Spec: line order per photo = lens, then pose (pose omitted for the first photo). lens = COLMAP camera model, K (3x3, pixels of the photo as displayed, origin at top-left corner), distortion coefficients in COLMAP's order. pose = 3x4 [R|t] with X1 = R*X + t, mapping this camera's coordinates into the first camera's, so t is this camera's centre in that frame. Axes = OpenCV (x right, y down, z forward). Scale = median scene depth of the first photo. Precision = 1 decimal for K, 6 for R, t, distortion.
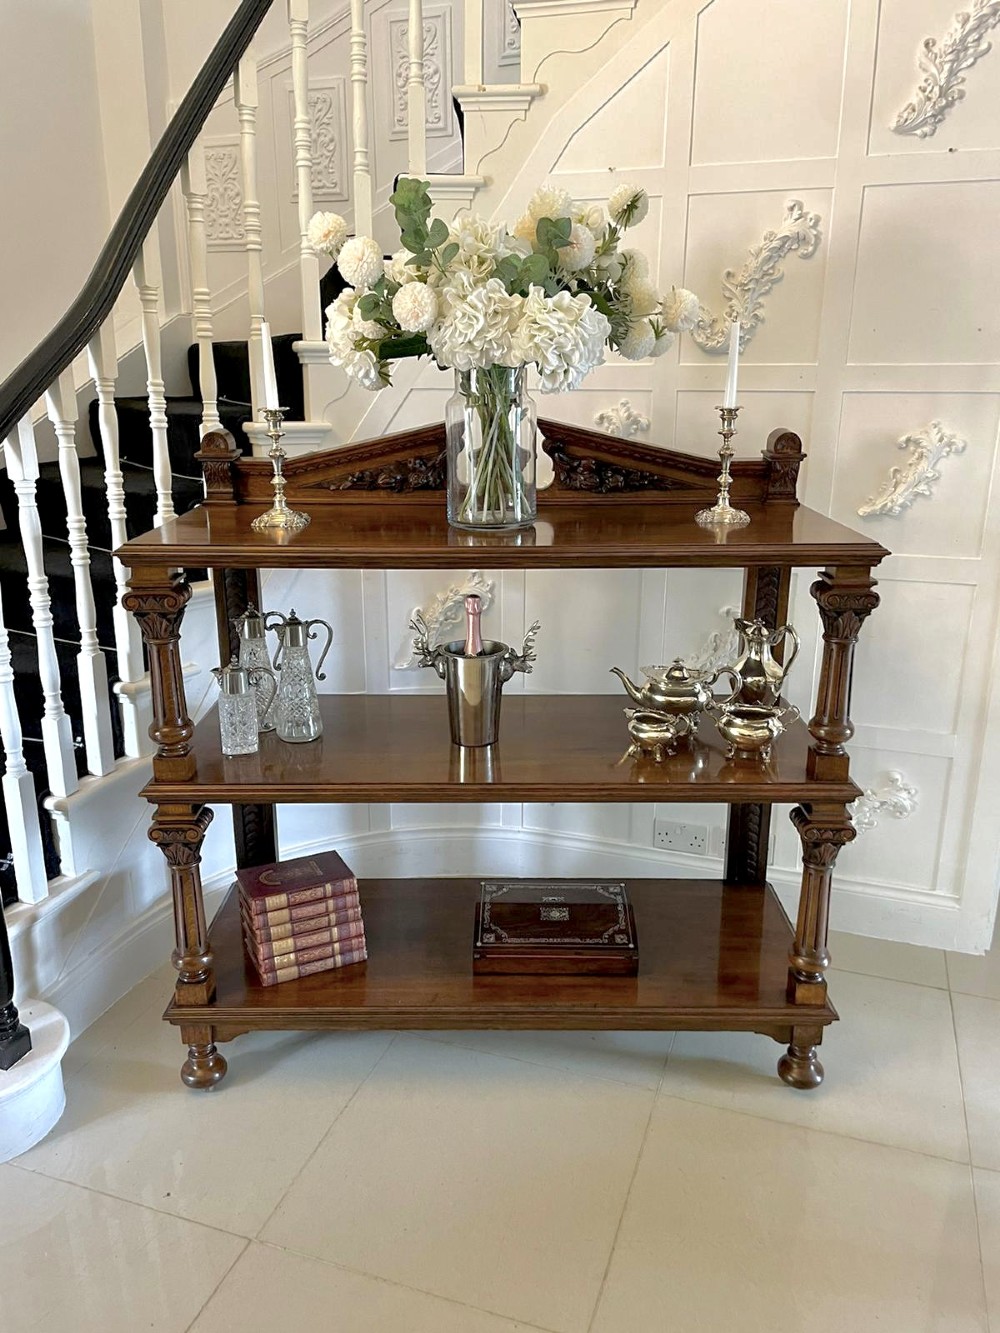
lens RADIAL K [[1013.0, 0, 503.2], [0, 1013.0, 668.5], [0, 0, 1]] dist [0.081363, -0.100466]
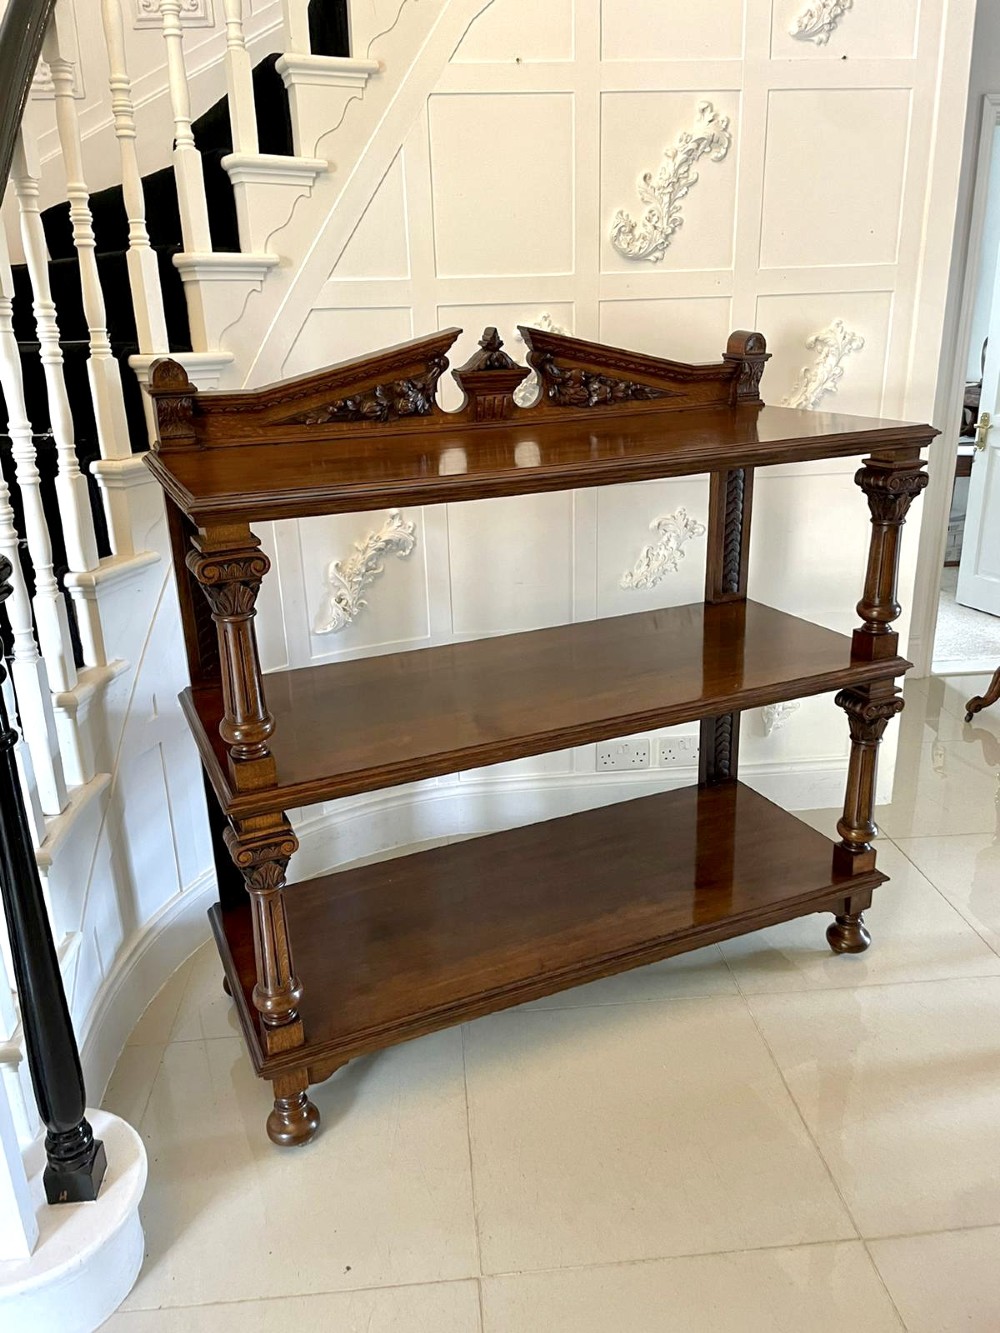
lens RADIAL K [[1013.0, 0, 502.4], [0, 1013.0, 664.5], [0, 0, 1]] dist [0.081363, -0.100466]
pose [[0.912036, -0.162014, 0.376752, -0.374140], [0.147496, 0.986771, 0.067284, -0.011156], [-0.382669, -0.005796, 0.923867, 0.149858]]
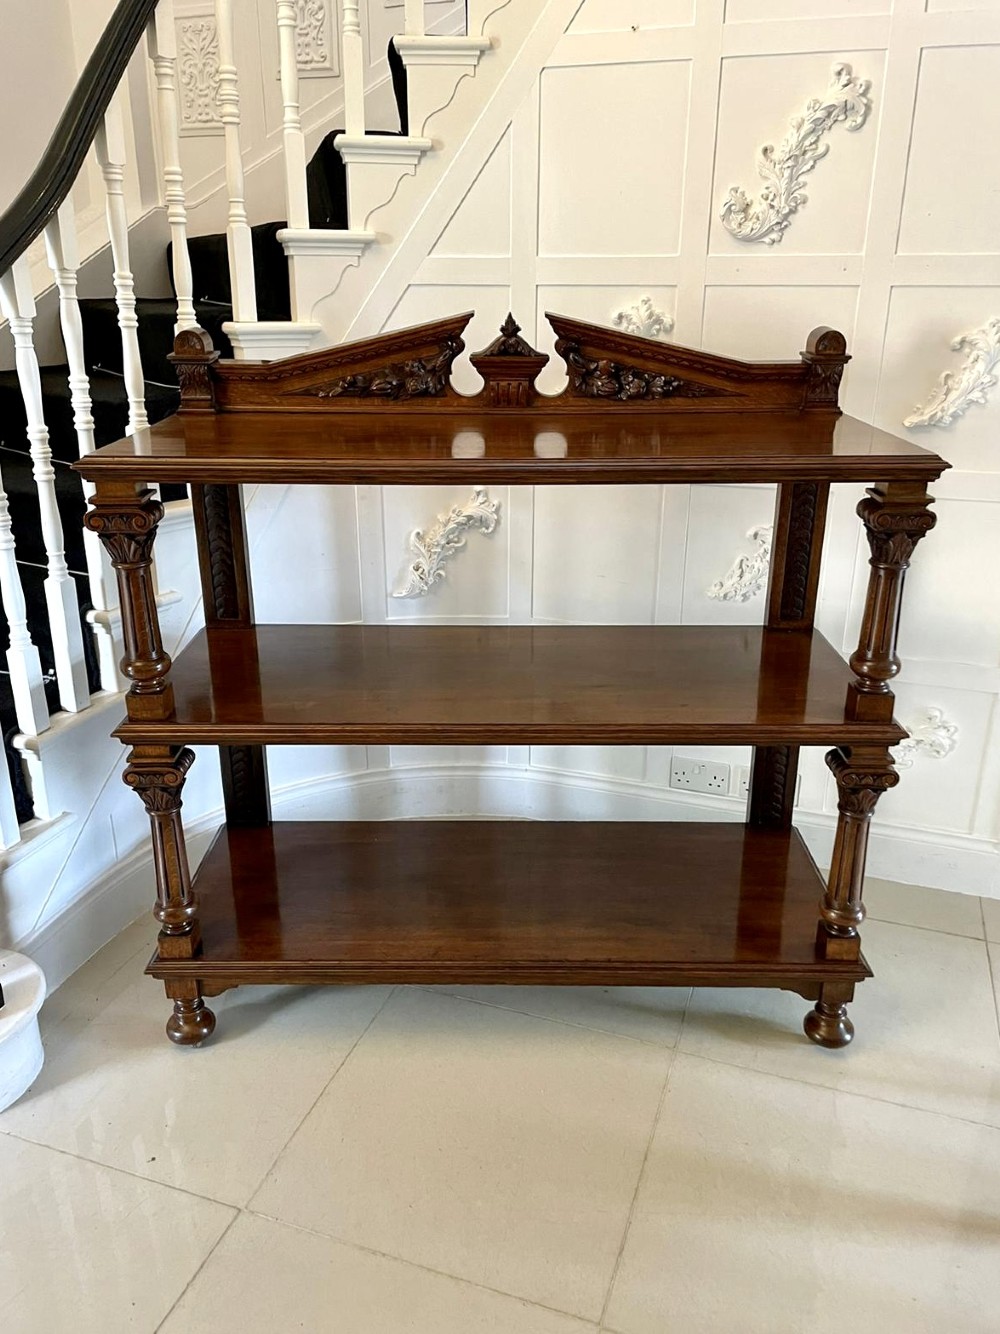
lens RADIAL K [[1033.3, 0, 501.4], [0, 1033.3, 664.2], [0, 0, 1]] dist [0.080520, -0.098398]
pose [[0.999986, 0.001640, -0.005014, -0.003676], [-0.001297, 0.997708, 0.067658, -0.002398], [0.005114, -0.067651, 0.997696, 0.067668]]
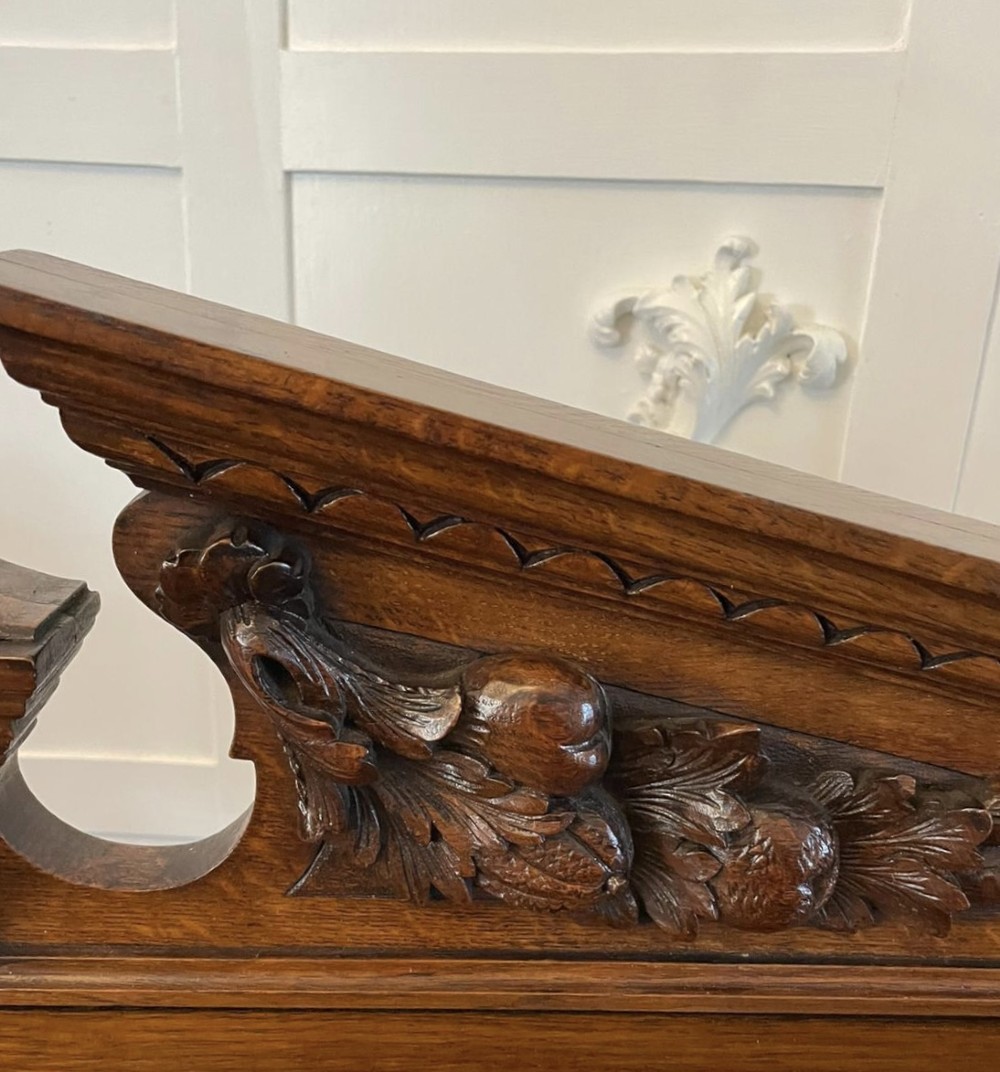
lens RADIAL K [[1101.6, 0, 510.6], [0, 1101.6, 691.7], [0, 0, 1]] dist [0.023088, 0.000000]
pose [[0.998792, 0.027093, 0.041001, 0.074635], [-0.030414, 0.996113, 0.082664, -0.212207], [-0.038602, -0.083811, 0.995734, 0.868564]]
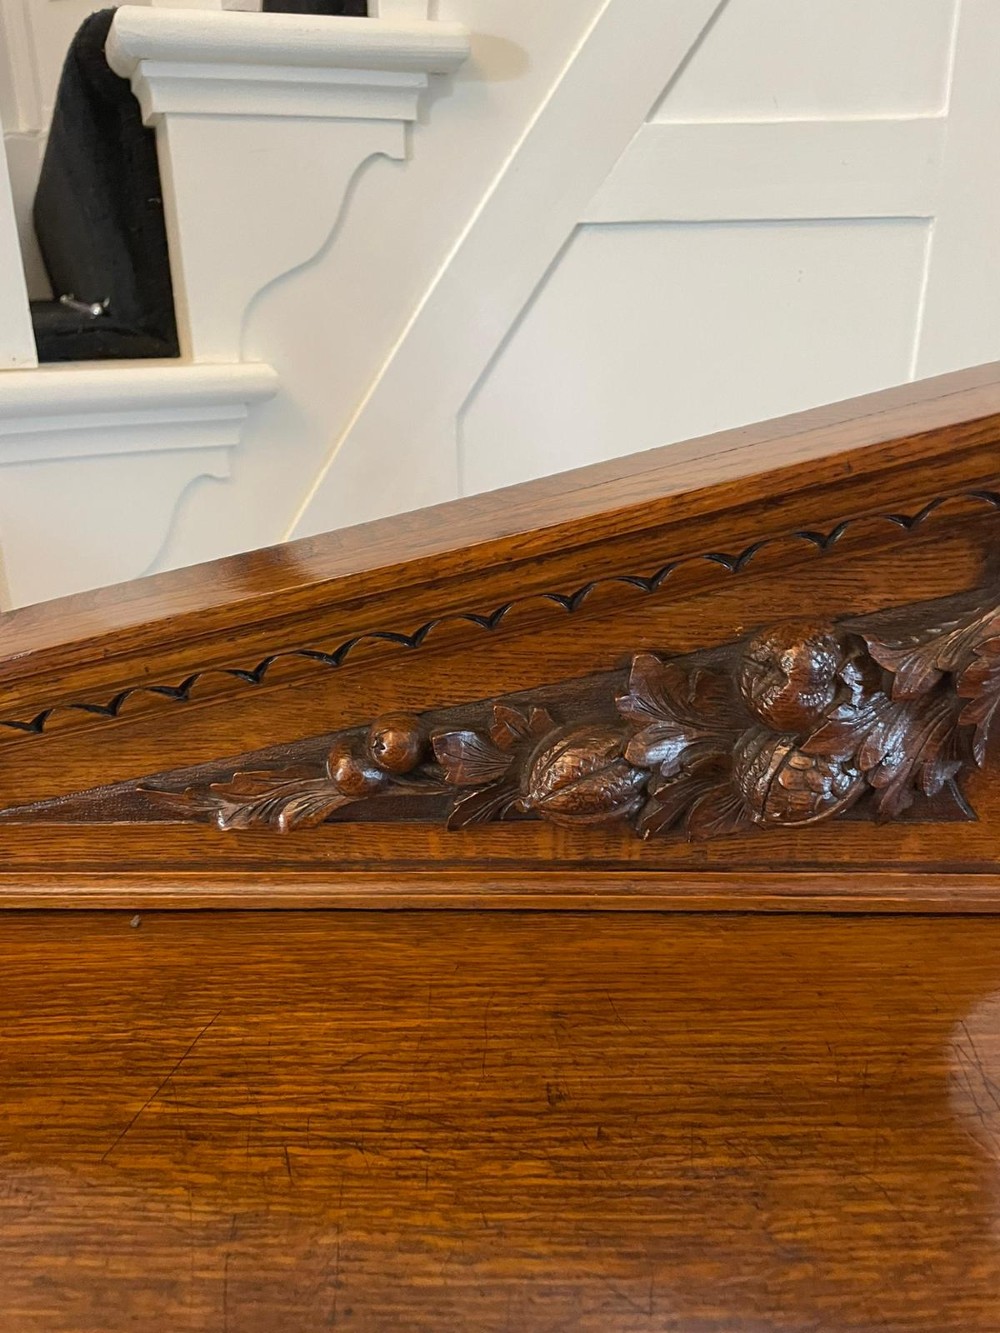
lens RADIAL K [[1032.5, 0, 496.0], [0, 1032.5, 674.0], [0, 0, 1]] dist [0.080520, -0.098398]
pose [[0.999446, -0.012407, -0.030871, -0.122256], [0.014762, 0.996901, 0.077263, -0.210702], [0.029816, -0.077676, 0.996533, 0.845657]]
